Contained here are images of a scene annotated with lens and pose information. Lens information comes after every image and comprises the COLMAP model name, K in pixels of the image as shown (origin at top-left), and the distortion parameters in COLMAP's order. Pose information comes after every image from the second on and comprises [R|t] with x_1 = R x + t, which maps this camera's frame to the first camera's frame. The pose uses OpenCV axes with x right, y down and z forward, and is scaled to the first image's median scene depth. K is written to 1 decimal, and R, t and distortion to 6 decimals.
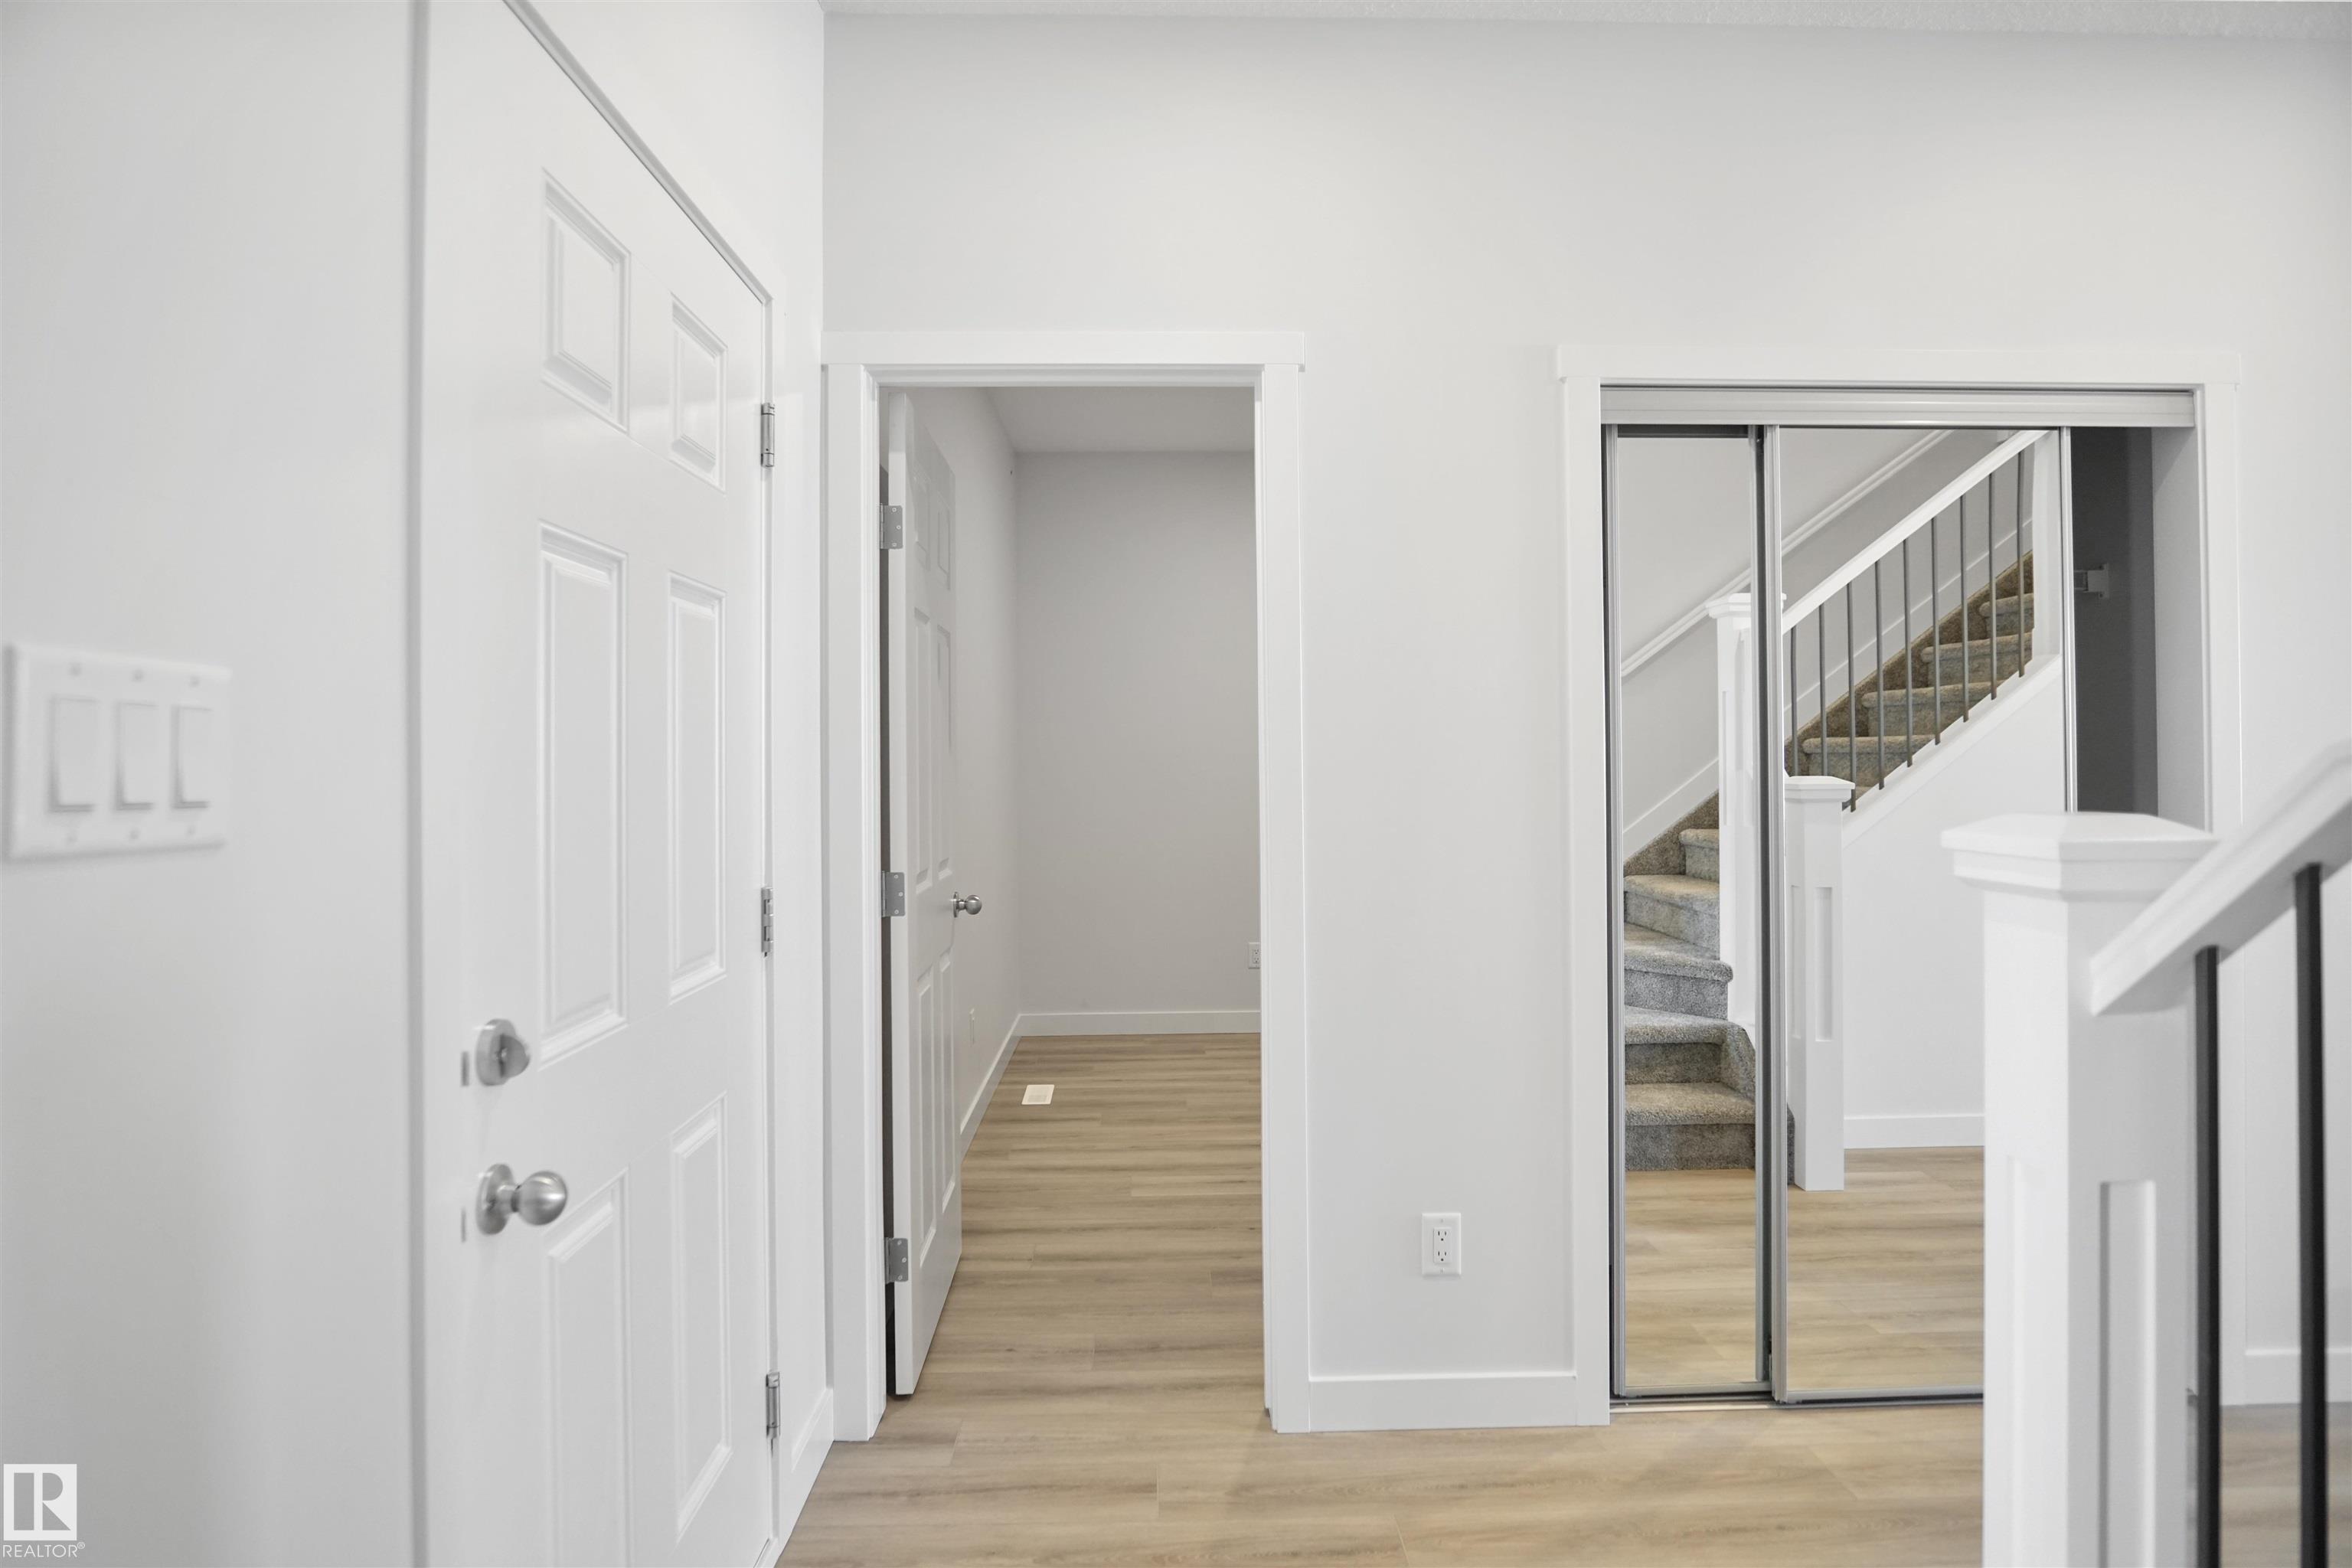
lens RADIAL K [[1309.5, 0, 1175.9], [0, 1309.5, 747.9], [0, 0, 1]] dist [-0.027580, 0.022796]
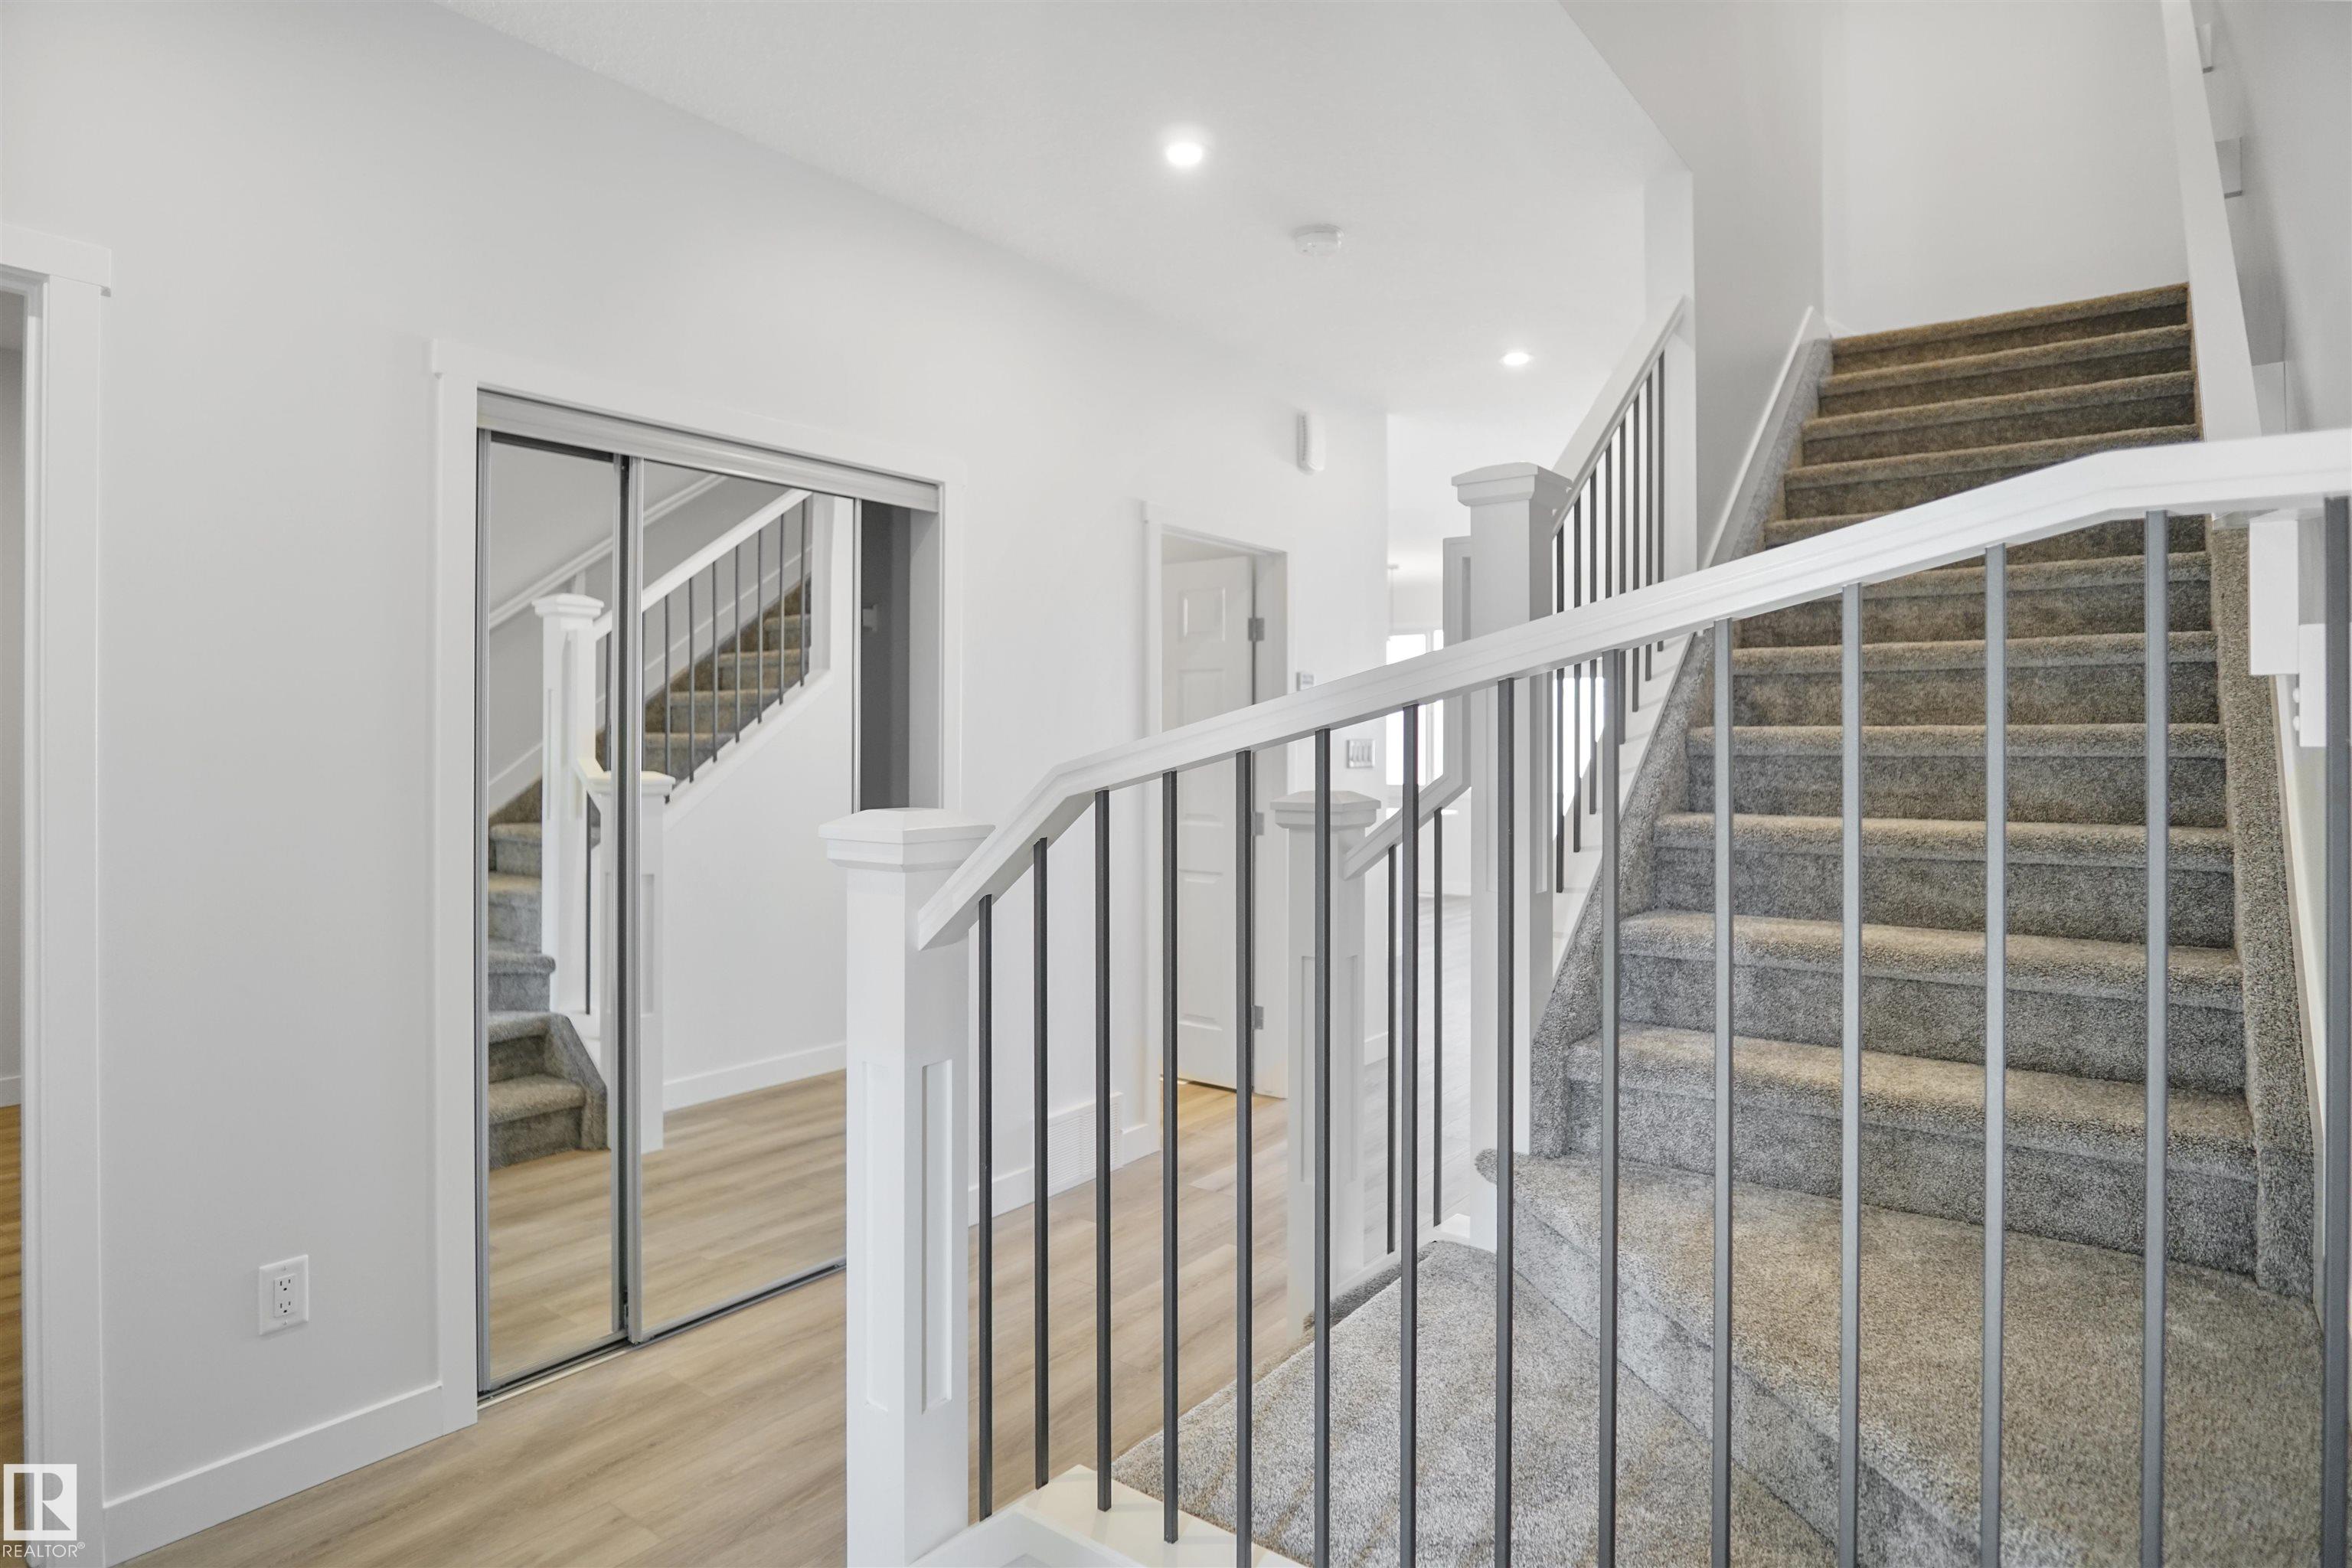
lens RADIAL K [[1309.5, 0, 1175.9], [0, 1309.5, 747.9], [0, 0, 1]] dist [-0.027580, 0.022796]
pose [[0.640223, 0.003333, 0.768182, -0.086619], [-0.009331, 0.999951, 0.003439, -0.009607], [-0.768132, -0.009370, 0.640223, -0.051124]]
